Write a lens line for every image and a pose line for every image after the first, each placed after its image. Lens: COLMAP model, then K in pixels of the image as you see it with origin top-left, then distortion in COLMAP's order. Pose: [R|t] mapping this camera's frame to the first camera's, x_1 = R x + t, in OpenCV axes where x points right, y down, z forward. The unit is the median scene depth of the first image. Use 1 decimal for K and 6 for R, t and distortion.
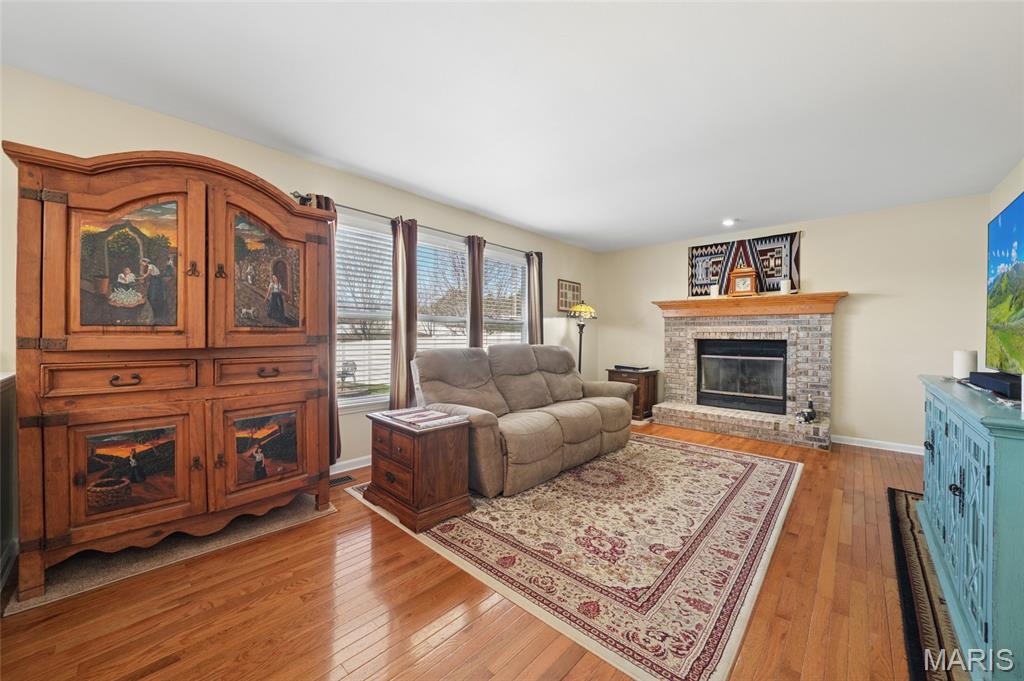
lens RADIAL K [[377.1, 0, 506.0], [0, 377.1, 337.3], [0, 0, 1]] dist [-0.009384, -0.000185]
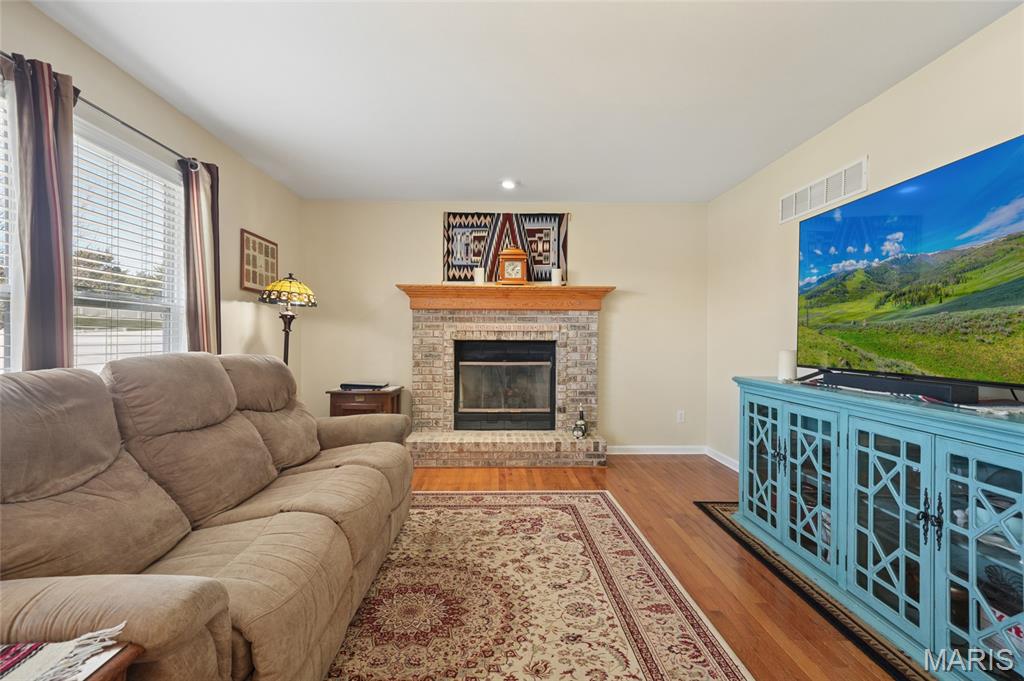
lens RADIAL K [[482.2, 0, 505.7], [0, 482.2, 337.6], [0, 0, 1]] dist [0.015642, 0.000359]
pose [[0.718977, -0.003942, 0.695023, -0.096655], [0.005116, 0.999987, 0.000380, -0.000375], [-0.695016, 0.003282, 0.718987, 0.361460]]
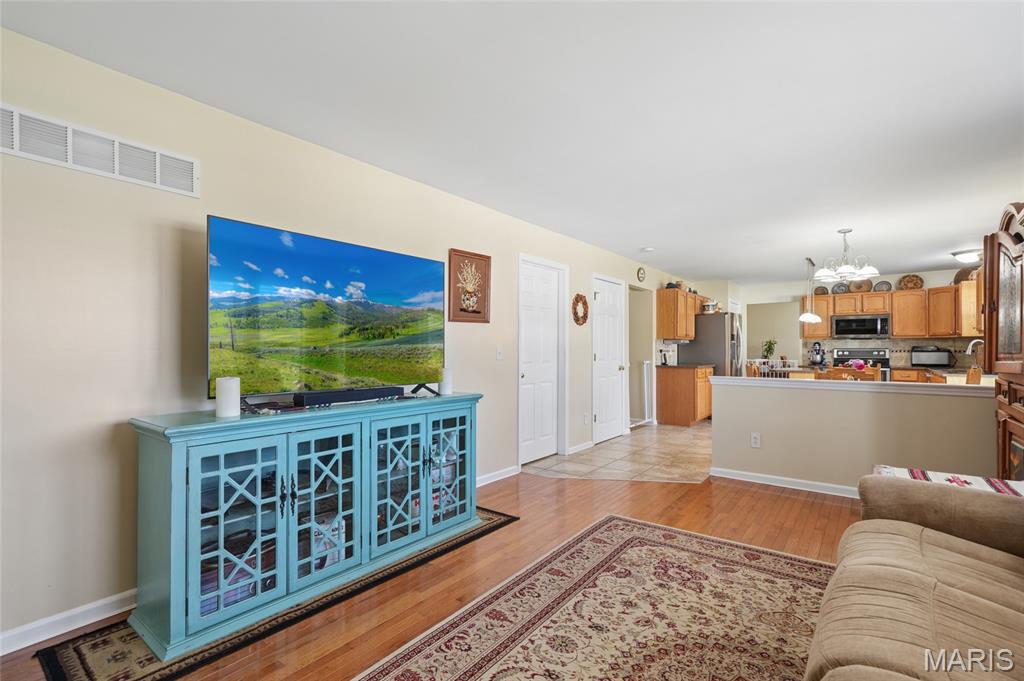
lens RADIAL K [[482.2, 0, 488.8], [0, 482.2, 358.6], [0, 0, 1]] dist [0.015642, 0.000359]
pose [[-0.997304, -0.008171, -0.072921, 0.466243], [-0.010066, 0.999620, 0.025662, -0.021447], [0.072683, 0.026327, -0.997008, 1.218737]]
